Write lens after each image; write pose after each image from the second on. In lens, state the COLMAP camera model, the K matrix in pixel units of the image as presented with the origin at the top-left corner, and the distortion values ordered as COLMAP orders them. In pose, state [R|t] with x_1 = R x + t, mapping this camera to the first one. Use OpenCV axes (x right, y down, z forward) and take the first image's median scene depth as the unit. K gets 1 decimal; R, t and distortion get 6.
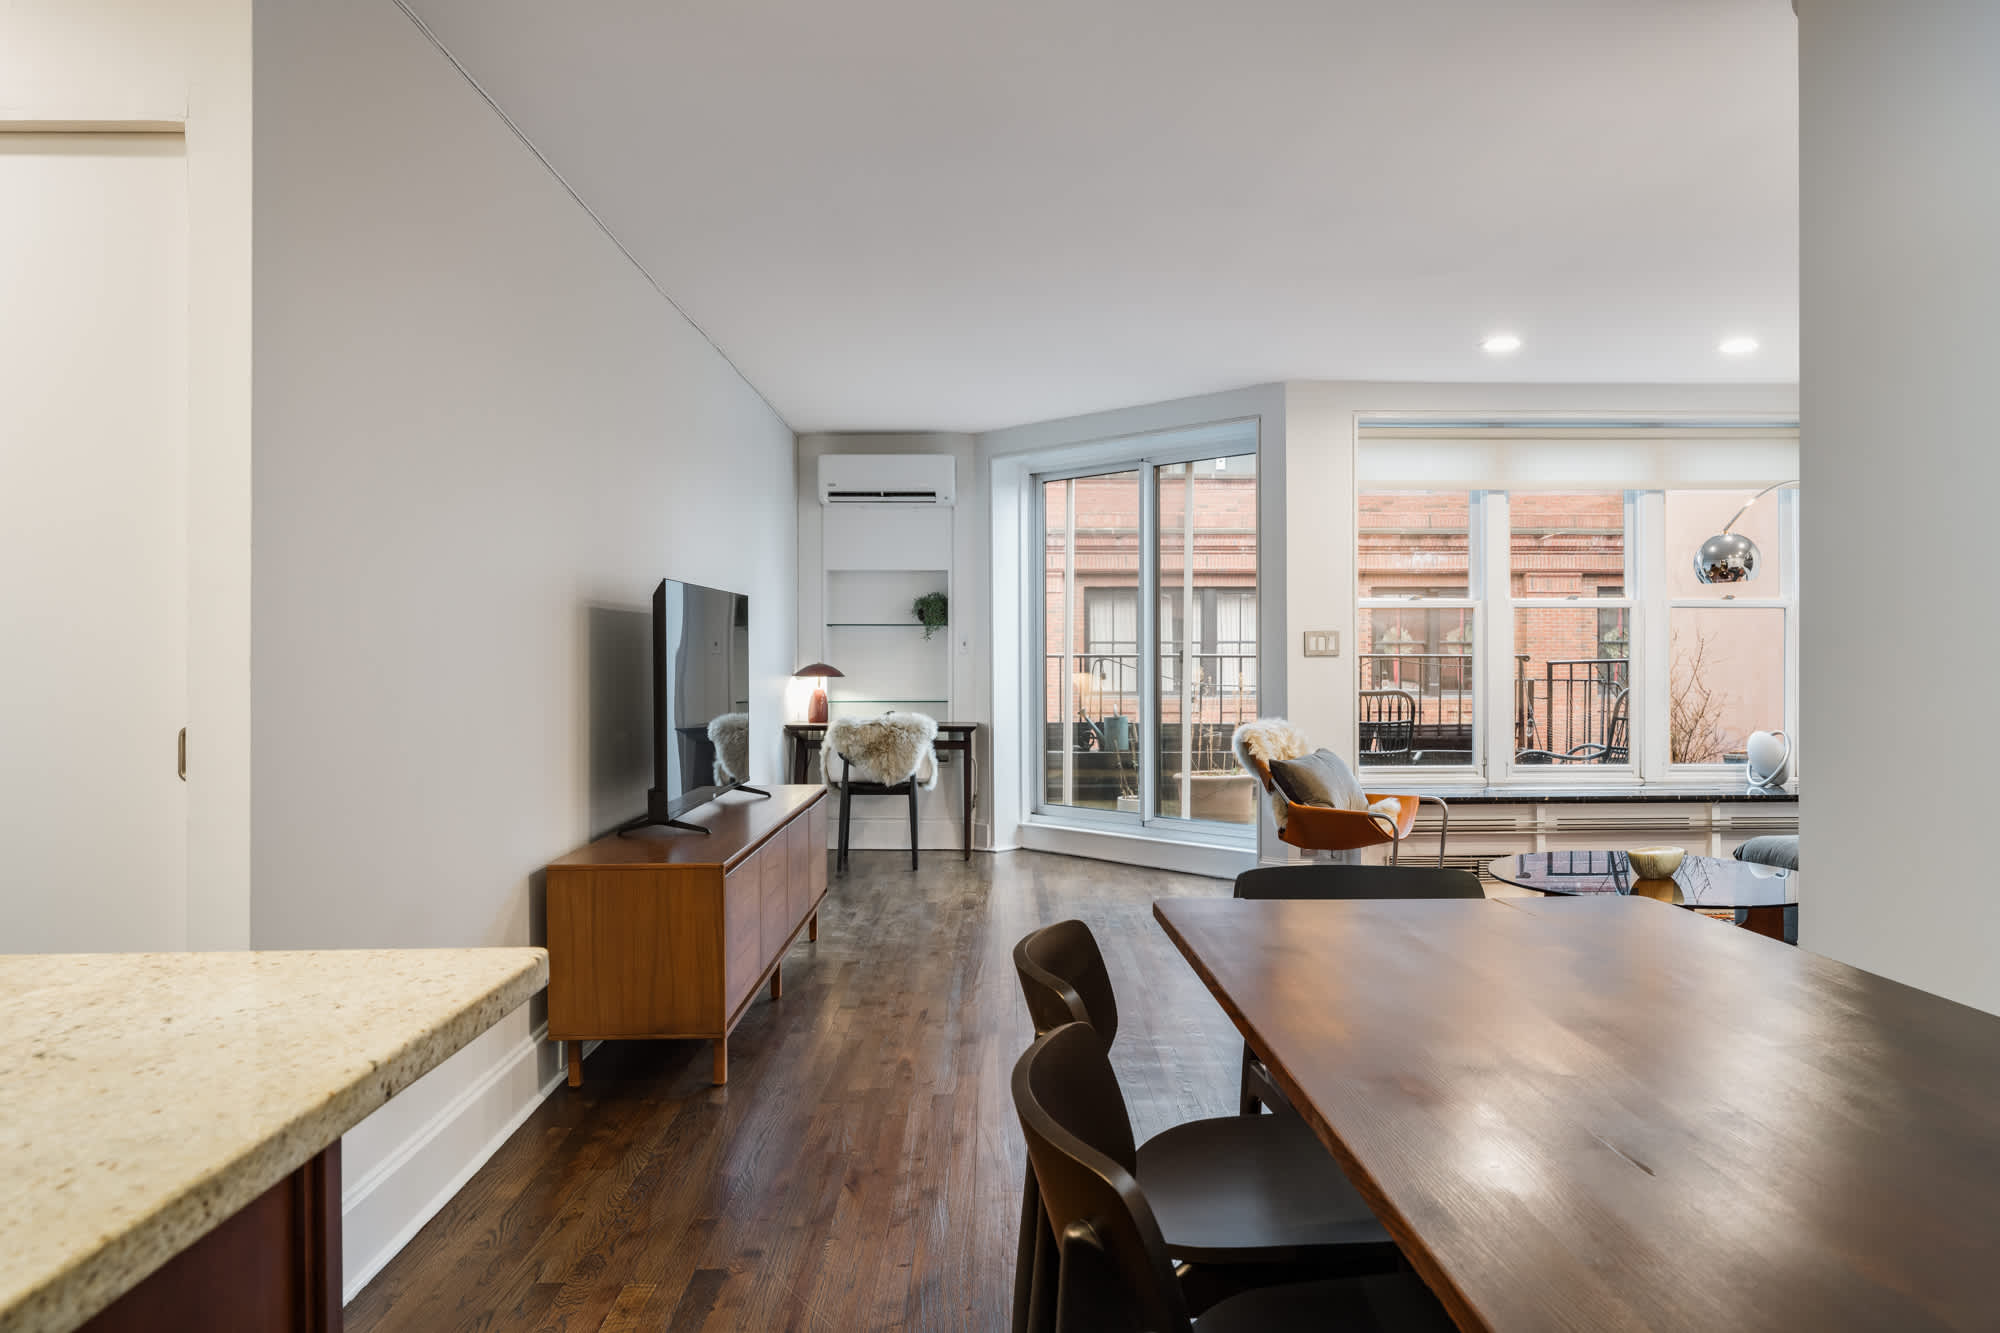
lens RADIAL K [[1354.2, 0, 1009.0], [0, 1354.2, 677.2], [0, 0, 1]] dist [0.007212, 0.001416]
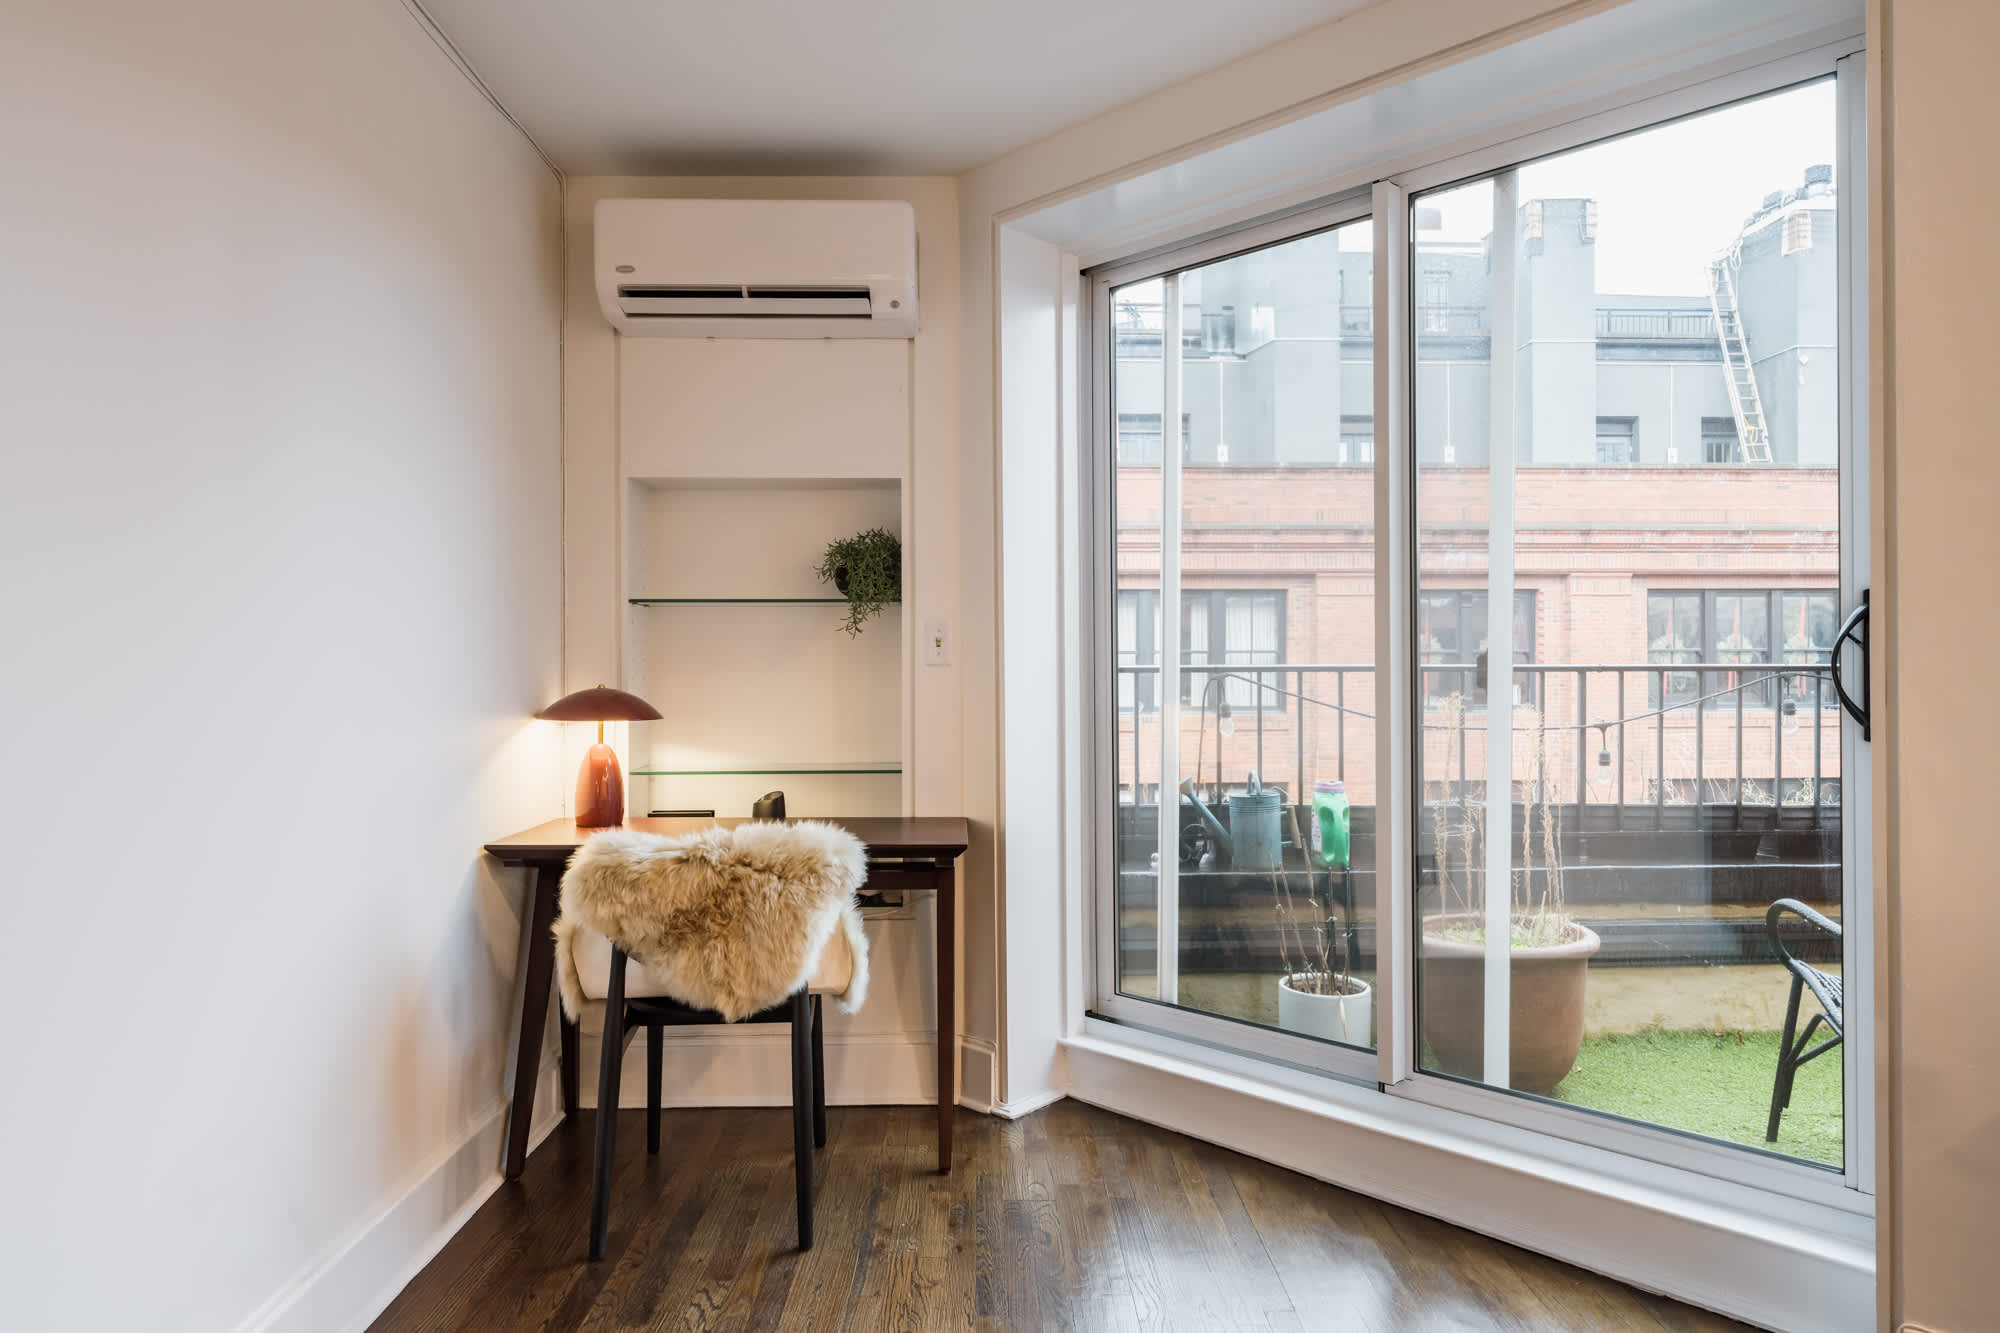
lens RADIAL K [[1206.6, 0, 1000.0], [0, 1206.6, 666.5], [0, 0, 1]] dist [0.005493, 0.000405]
pose [[0.999878, -0.002993, 0.015325, -0.019184], [0.003250, 0.999854, -0.016794, -0.010196], [-0.015273, 0.016842, 0.999742, 0.619503]]
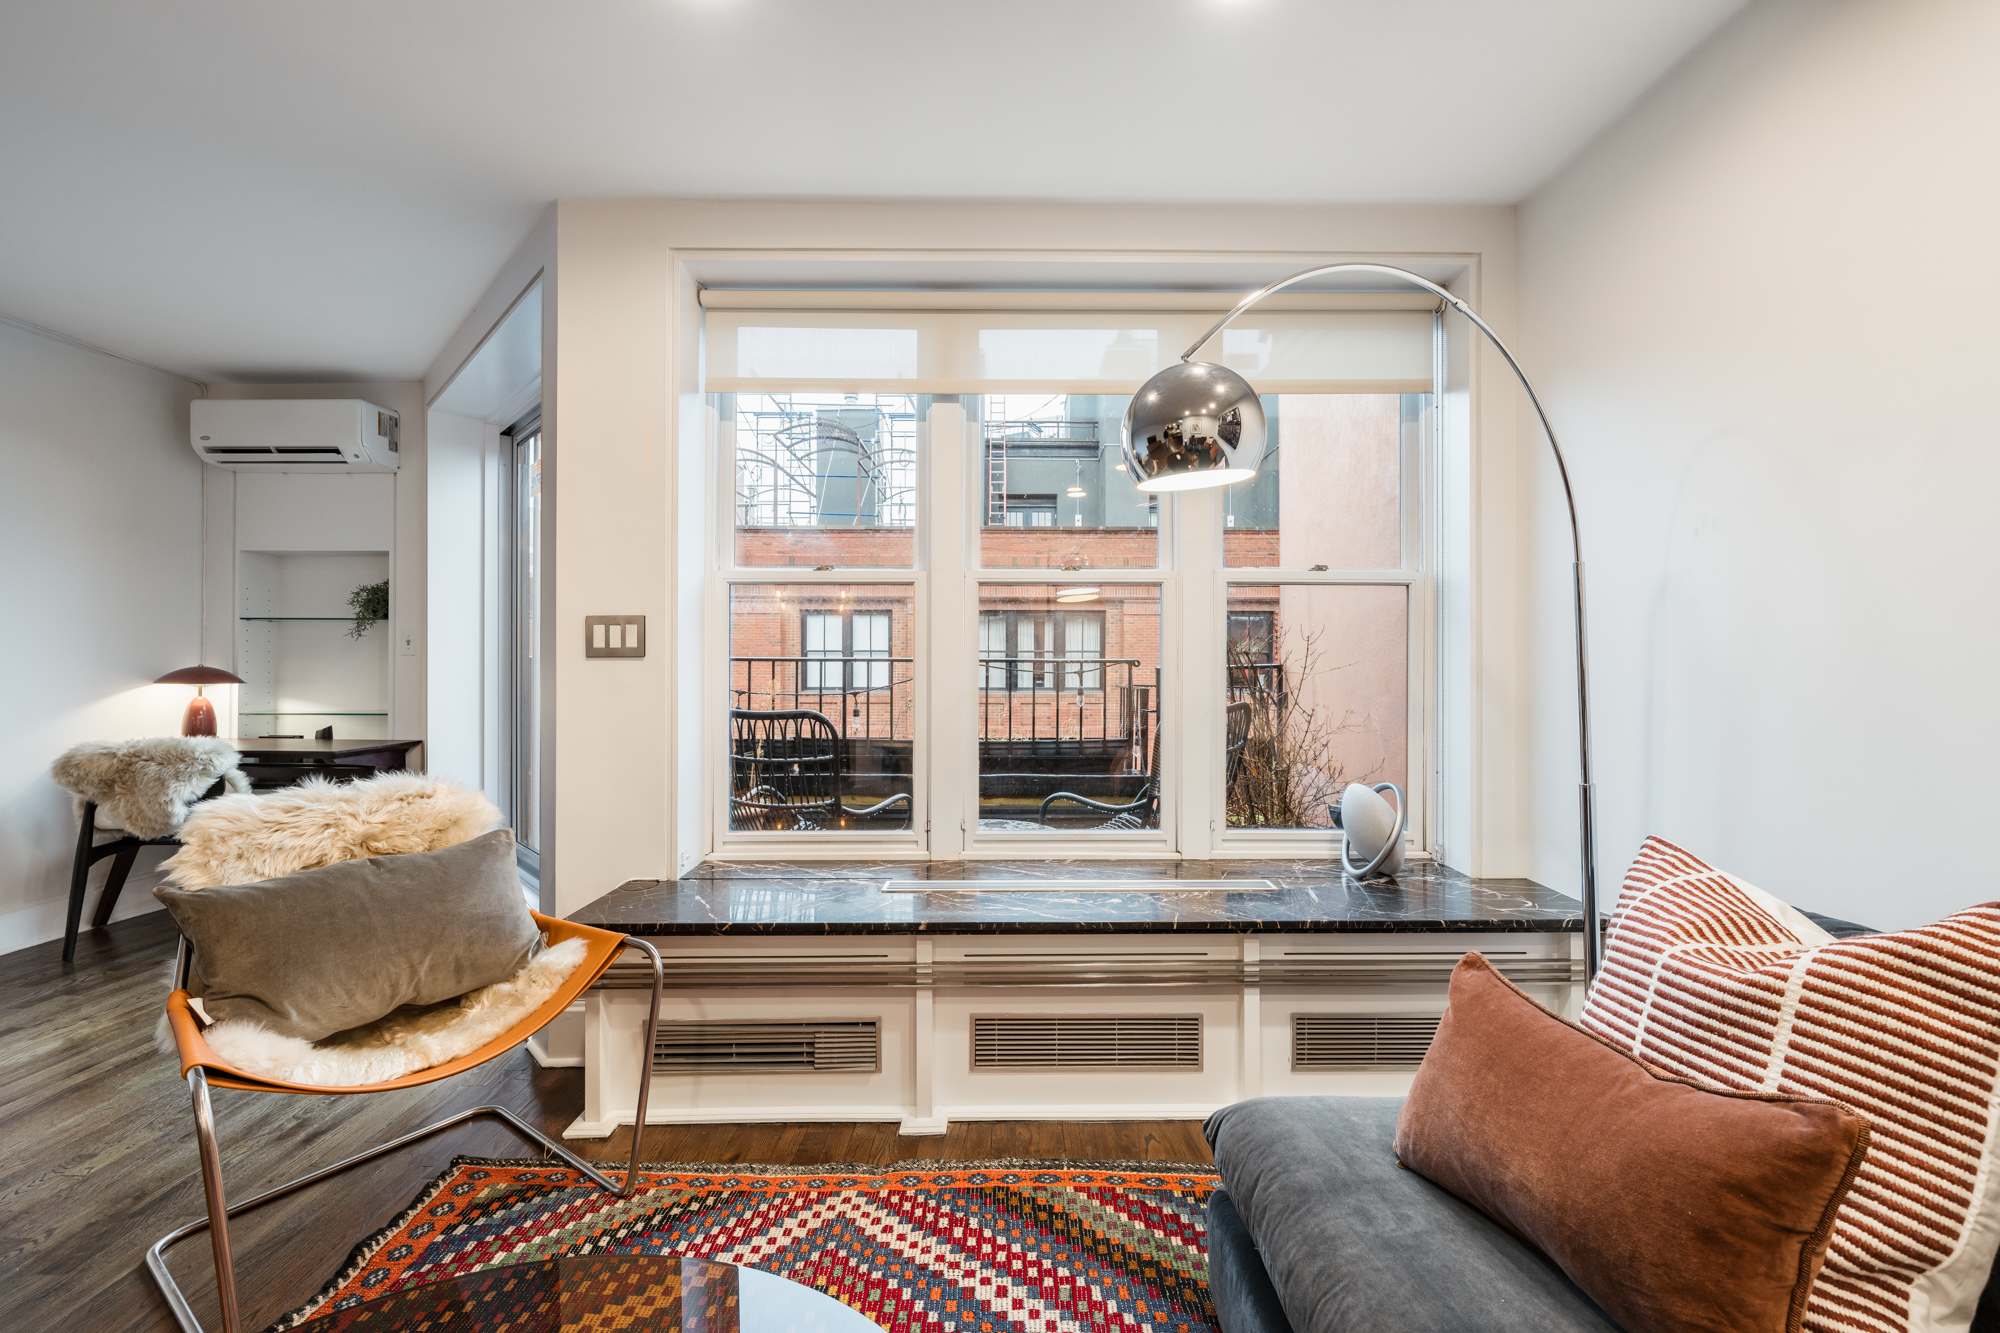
lens RADIAL K [[816.3, 0, 1018.5], [0, 816.3, 662.2], [0, 0, 1]] dist [-0.002283, -0.000330]
pose [[0.999871, 0.003029, -0.015772, 0.346442], [-0.003266, 0.999881, -0.015056, -0.007001], [0.015724, 0.015105, 0.999762, 0.538140]]
